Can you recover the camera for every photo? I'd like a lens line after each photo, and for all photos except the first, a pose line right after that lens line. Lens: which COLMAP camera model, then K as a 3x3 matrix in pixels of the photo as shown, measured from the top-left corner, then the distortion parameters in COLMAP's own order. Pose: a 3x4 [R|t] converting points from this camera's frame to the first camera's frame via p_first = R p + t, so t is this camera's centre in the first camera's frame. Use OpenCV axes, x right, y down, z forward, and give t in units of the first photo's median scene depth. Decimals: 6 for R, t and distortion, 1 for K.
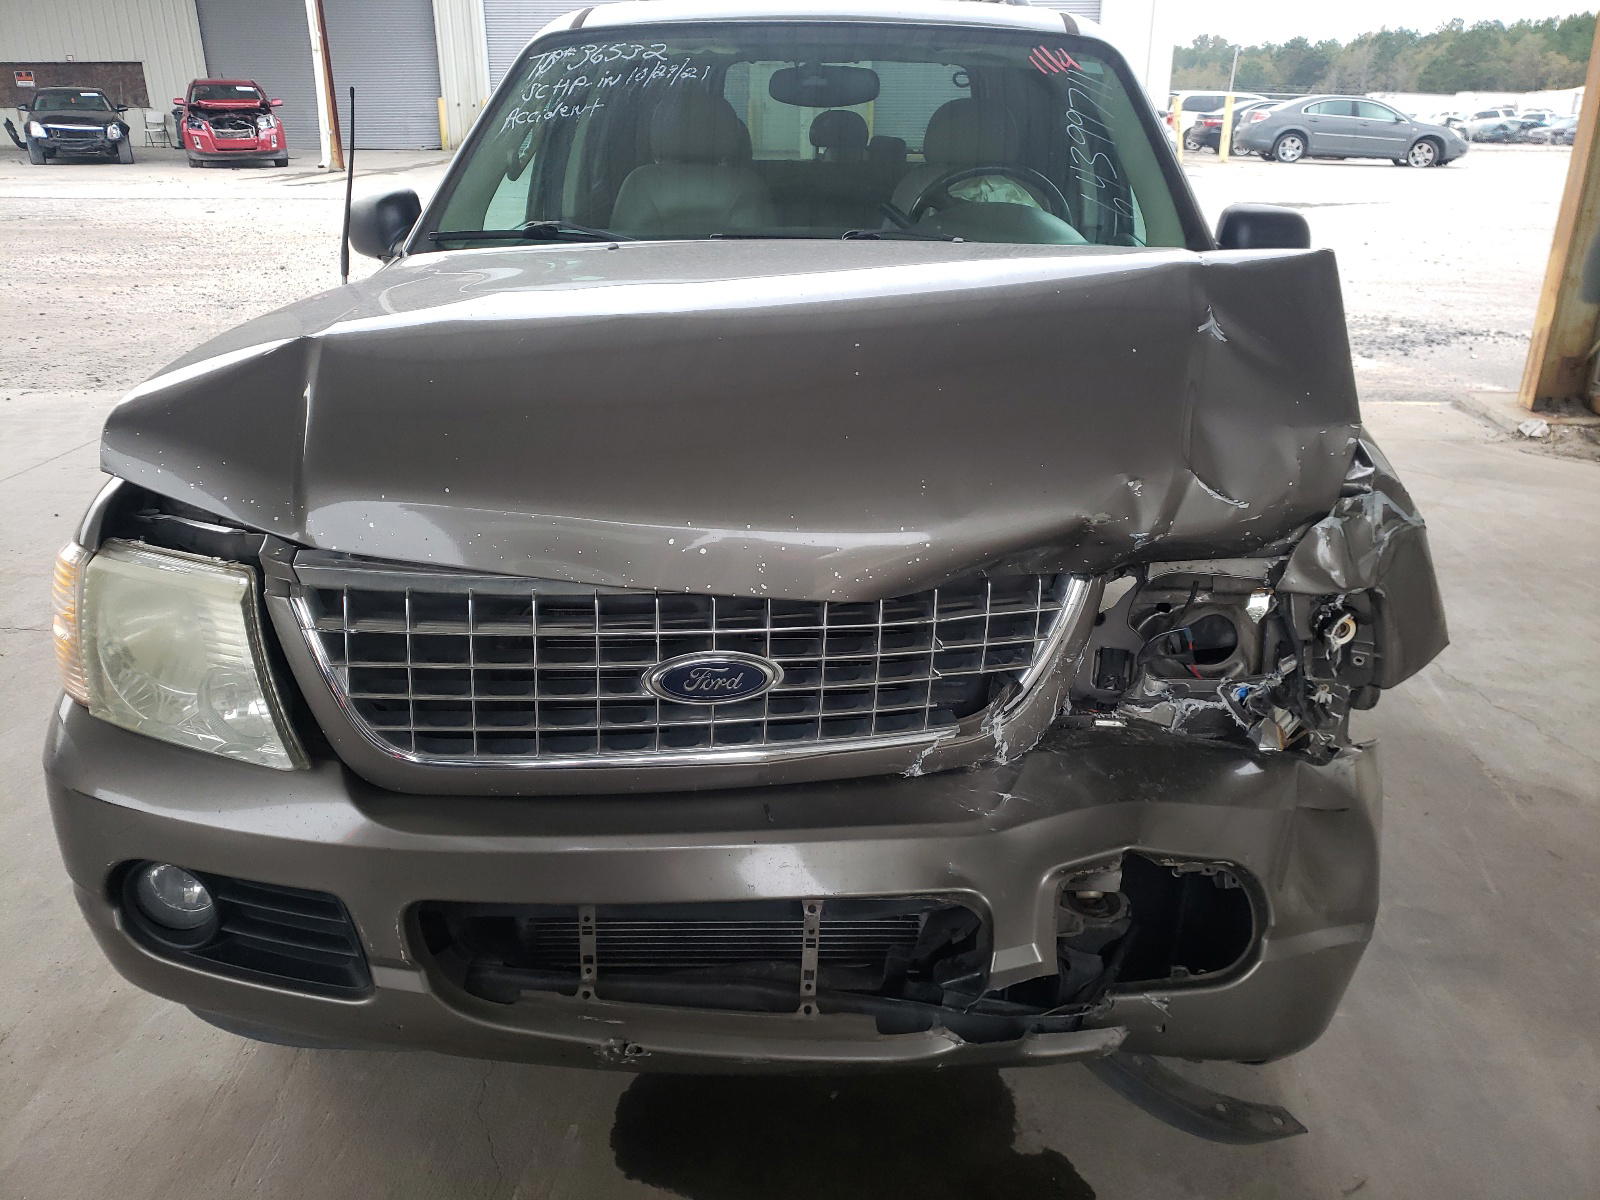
lens RADIAL K [[1287.2, 0, 793.3], [0, 1287.2, 593.8], [0, 0, 1]] dist [0.035253, -0.026343]
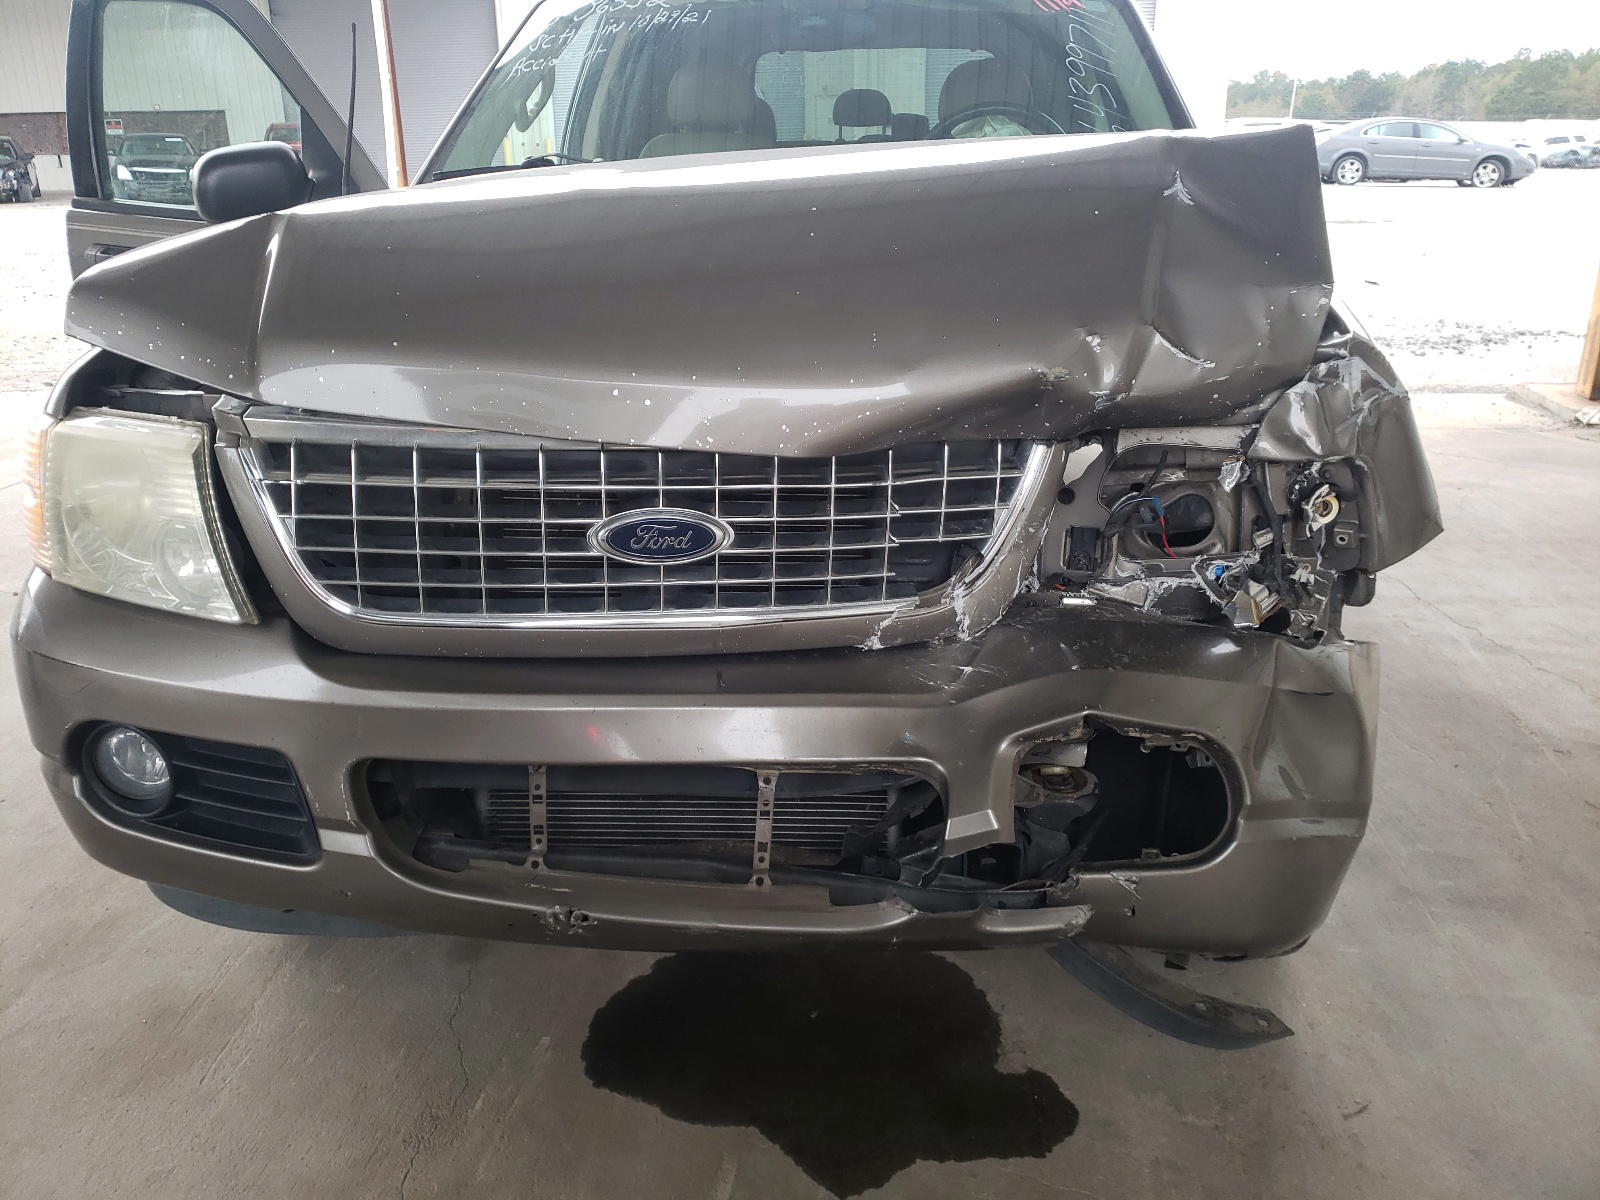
lens RADIAL K [[1287.2, 0, 783.1], [0, 1287.2, 570.7], [0, 0, 1]] dist [0.035253, -0.026343]
pose [[0.998546, 0.000505, -0.053908, 0.077948], [-0.002906, 0.999007, -0.044468, 0.125378], [0.053832, 0.044560, 0.997555, 0.019982]]
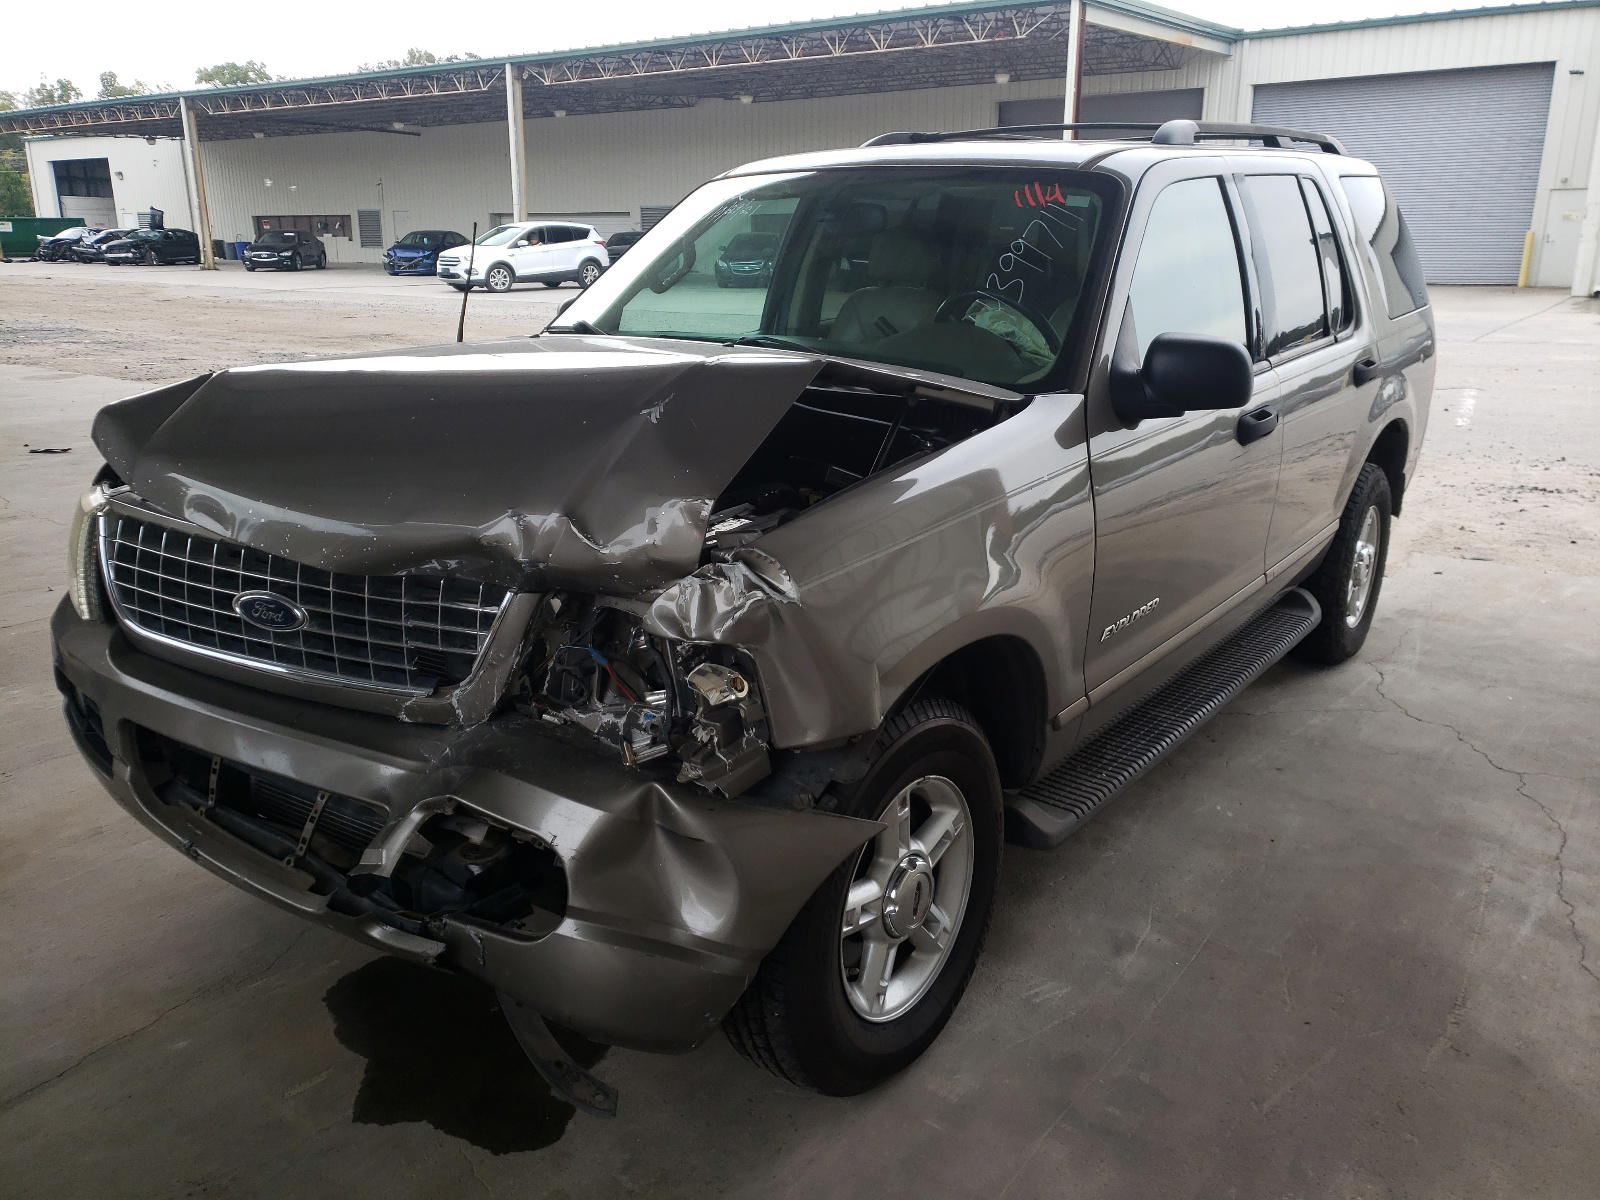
lens RADIAL K [[1287.2, 0, 795.5], [0, 1287.2, 600.2], [0, 0, 1]] dist [0.035253, -0.026343]
pose [[0.825644, 0.157247, -0.541836, 1.124756], [-0.204909, 0.978372, -0.028304, -0.024768], [0.525666, 0.134396, 0.840008, 0.079193]]
